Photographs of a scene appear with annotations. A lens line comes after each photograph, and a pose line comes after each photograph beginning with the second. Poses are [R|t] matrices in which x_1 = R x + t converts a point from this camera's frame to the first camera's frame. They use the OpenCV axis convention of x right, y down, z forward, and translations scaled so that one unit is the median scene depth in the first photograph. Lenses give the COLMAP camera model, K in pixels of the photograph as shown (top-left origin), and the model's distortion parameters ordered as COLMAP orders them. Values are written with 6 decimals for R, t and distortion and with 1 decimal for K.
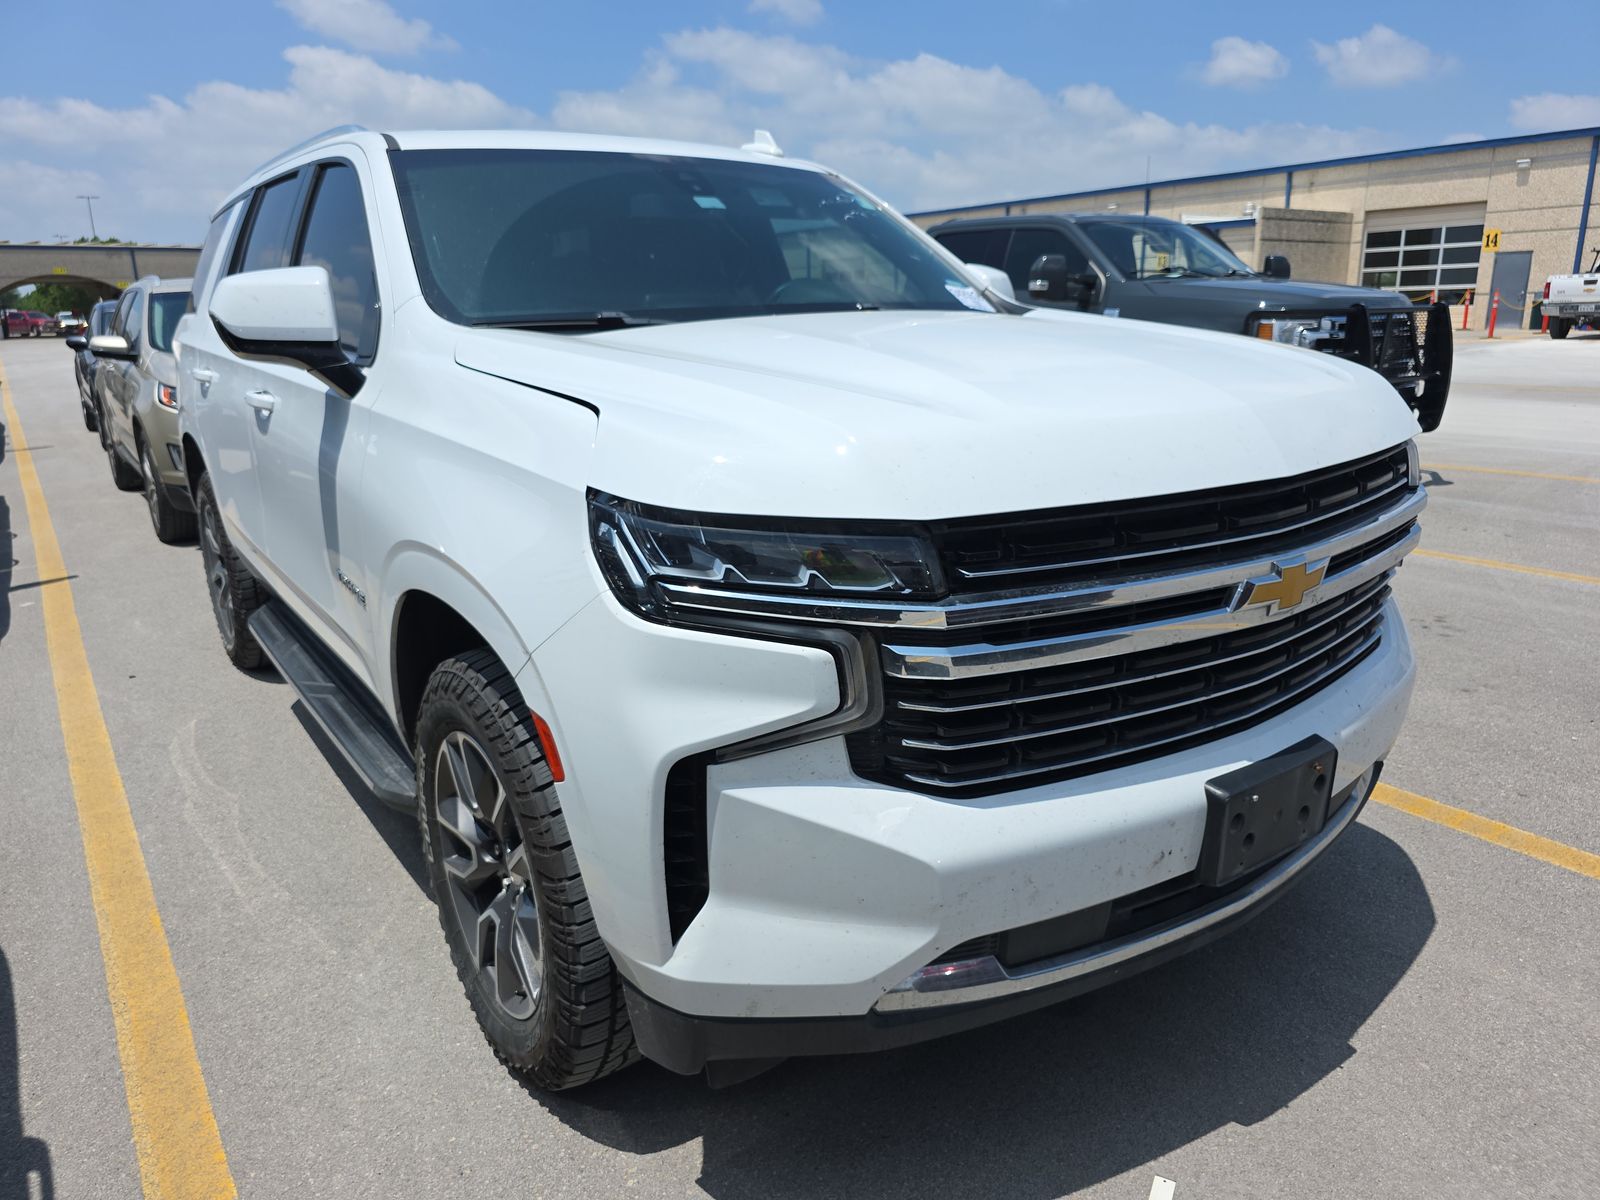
lens RADIAL K [[1249.3, 0, 799.6], [0, 1249.3, 640.8], [0, 0, 1]] dist [0.008483, -0.014501]
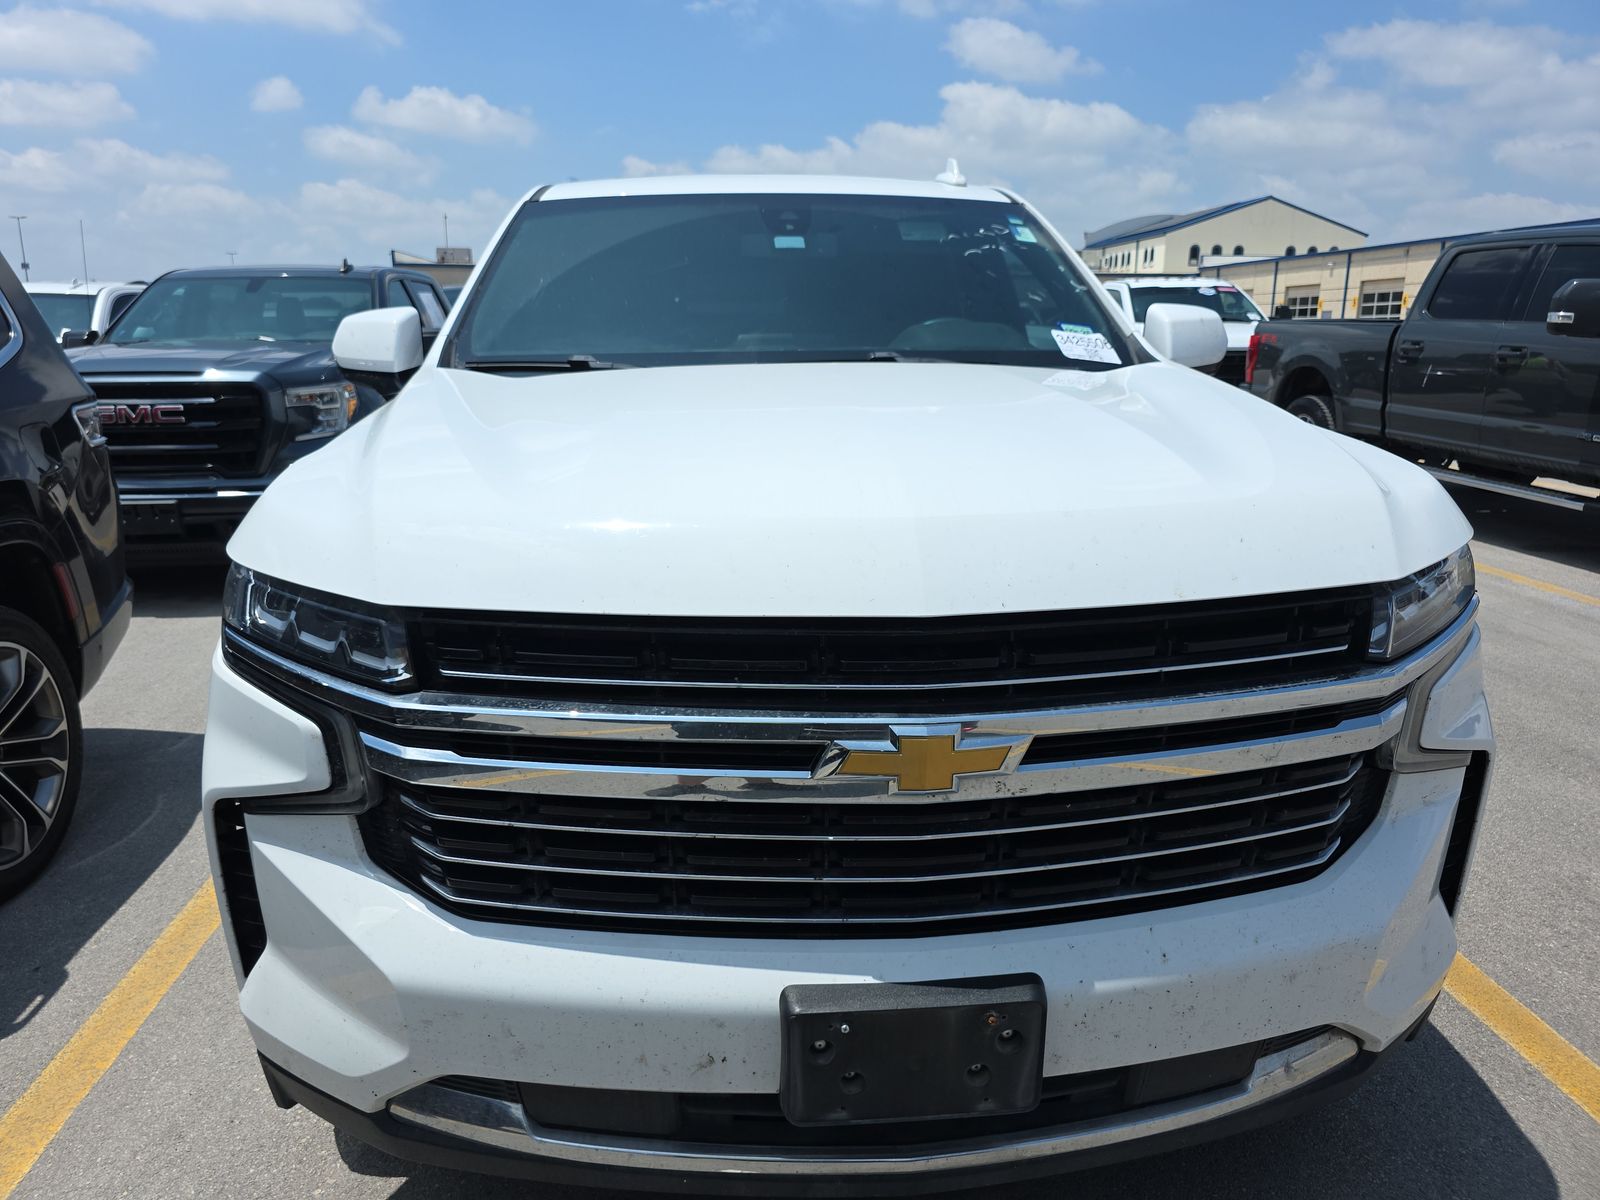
lens RADIAL K [[1216.4, 0, 800.0], [0, 1216.4, 600.0], [0, 0, 1]] dist [0.008848, -0.010753]
pose [[0.824091, 0.142827, -0.548156, 0.485182], [-0.159076, 0.987101, 0.018046, -0.095557], [0.543663, 0.072327, 0.836181, 0.238924]]
